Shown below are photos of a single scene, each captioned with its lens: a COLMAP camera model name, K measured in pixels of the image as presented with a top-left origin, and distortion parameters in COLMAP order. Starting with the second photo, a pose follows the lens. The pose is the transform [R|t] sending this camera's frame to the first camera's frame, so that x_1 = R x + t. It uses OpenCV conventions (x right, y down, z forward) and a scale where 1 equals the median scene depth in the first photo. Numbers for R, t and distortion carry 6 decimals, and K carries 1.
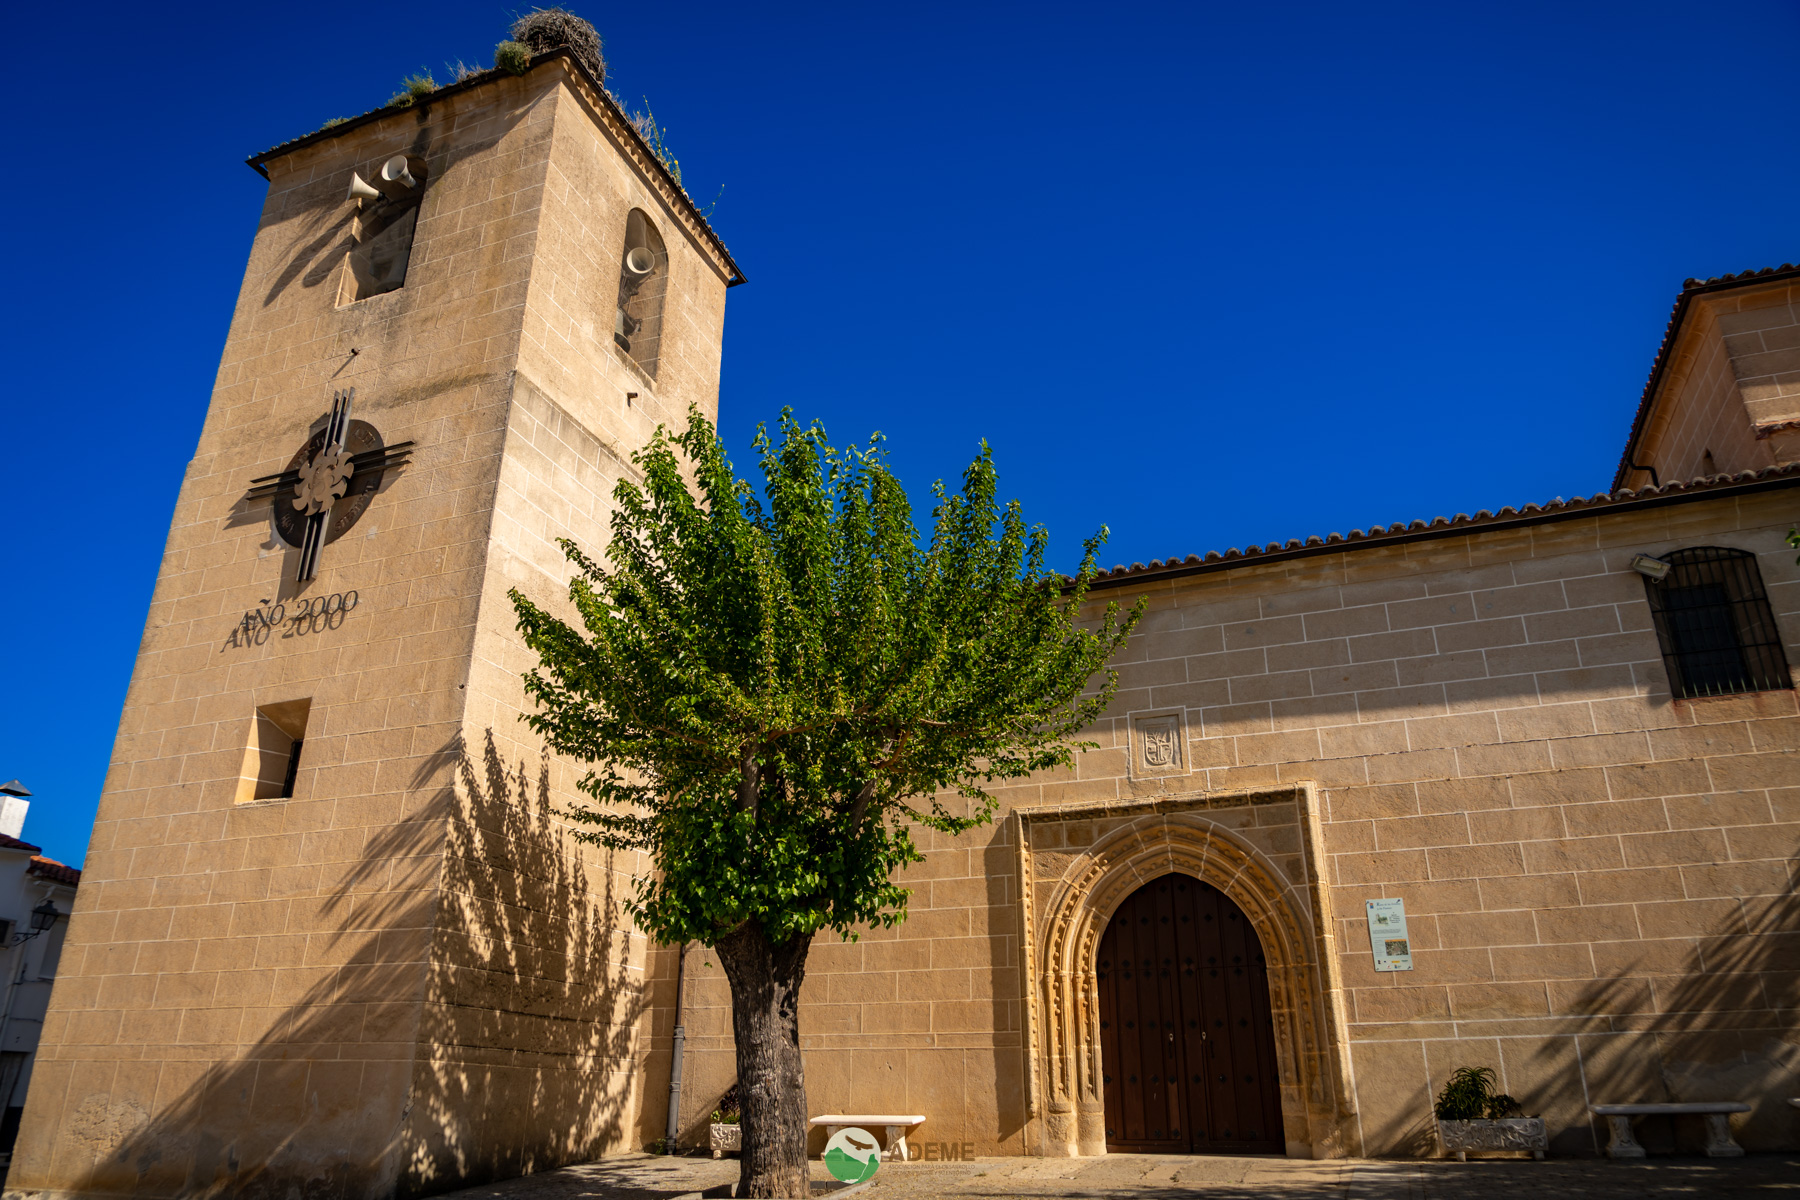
lens RADIAL K [[1182.7, 0, 898.6], [0, 1182.7, 599.2], [0, 0, 1]] dist [-0.032548, 0.003106]
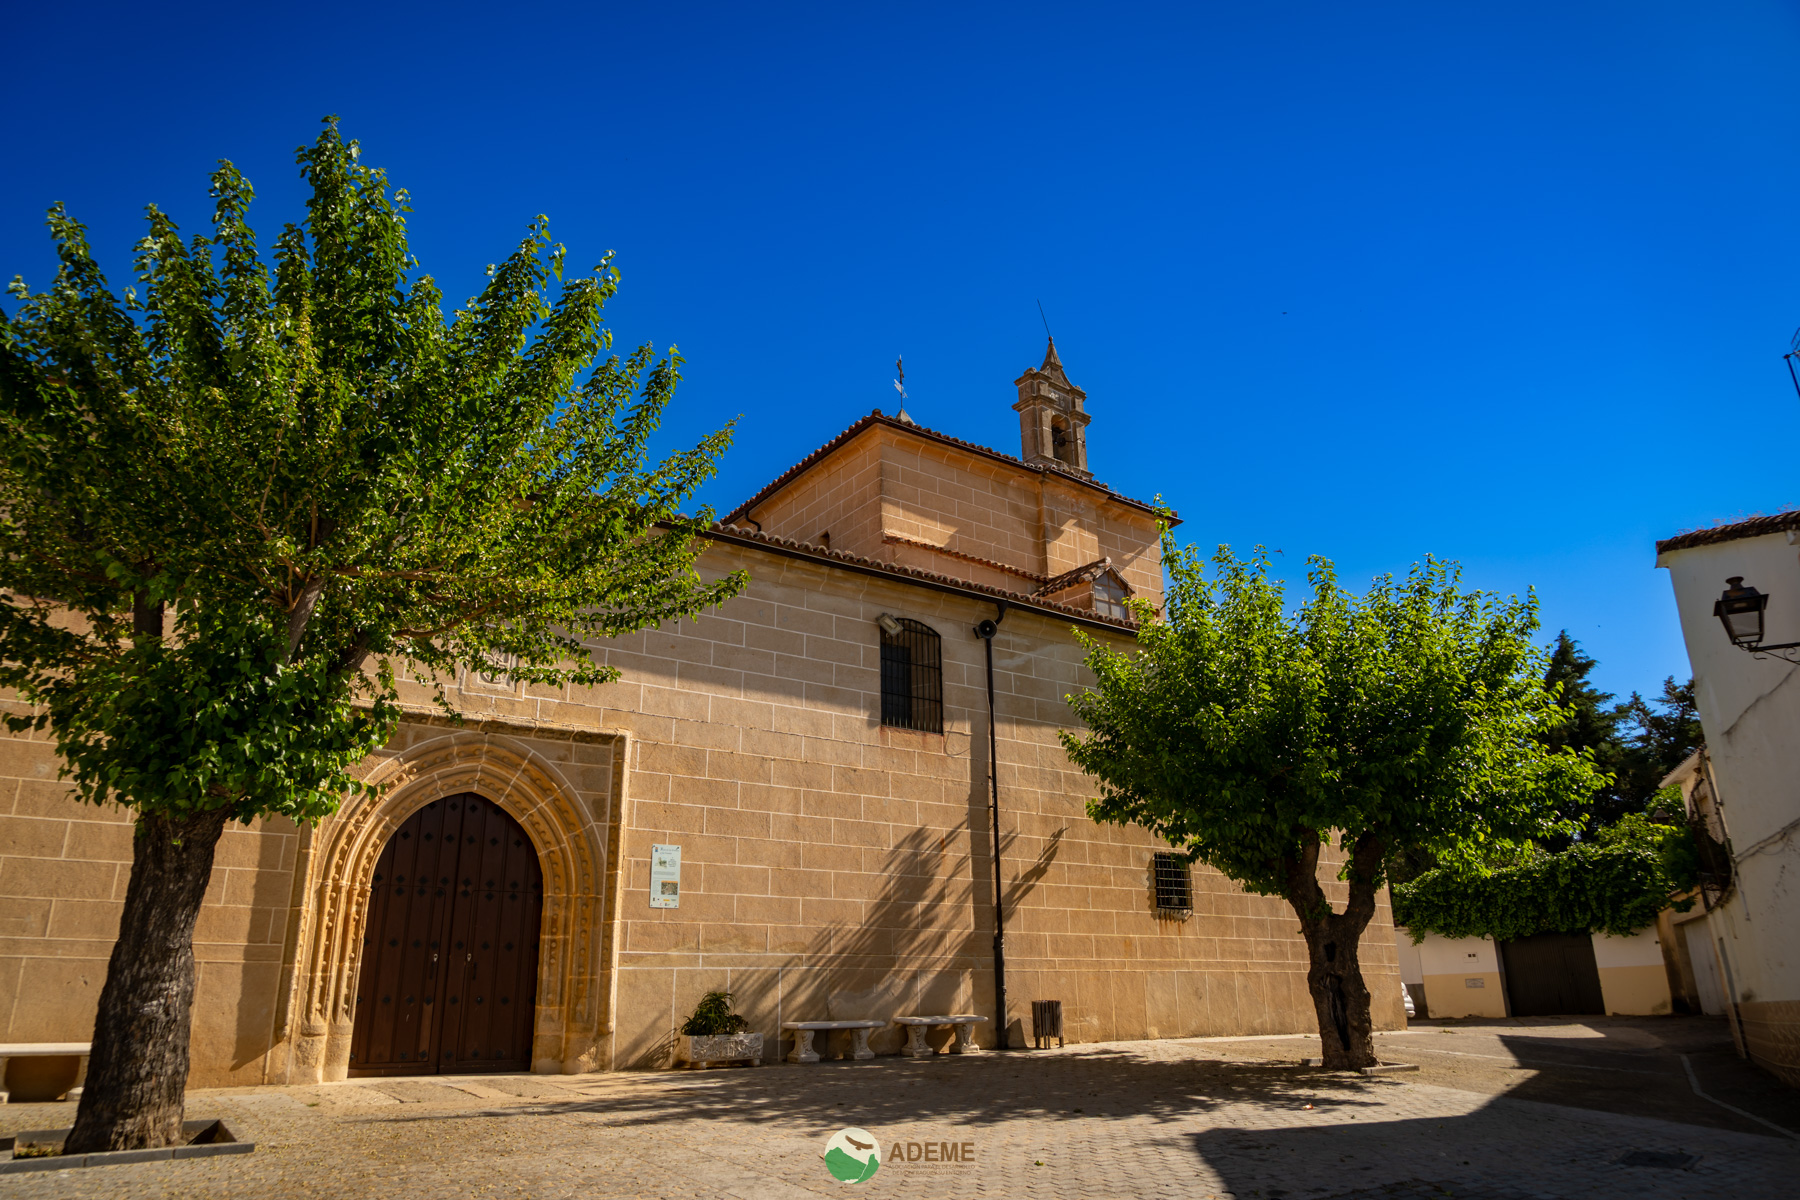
lens RADIAL K [[1182.7, 0, 898.5], [0, 1182.7, 601.6], [0, 0, 1]] dist [-0.032548, 0.003106]
pose [[0.557287, 0.264330, 0.787122, -0.404315], [-0.305534, 0.946744, -0.101614, 0.079061], [-0.772062, -0.183864, 0.608370, 0.176908]]
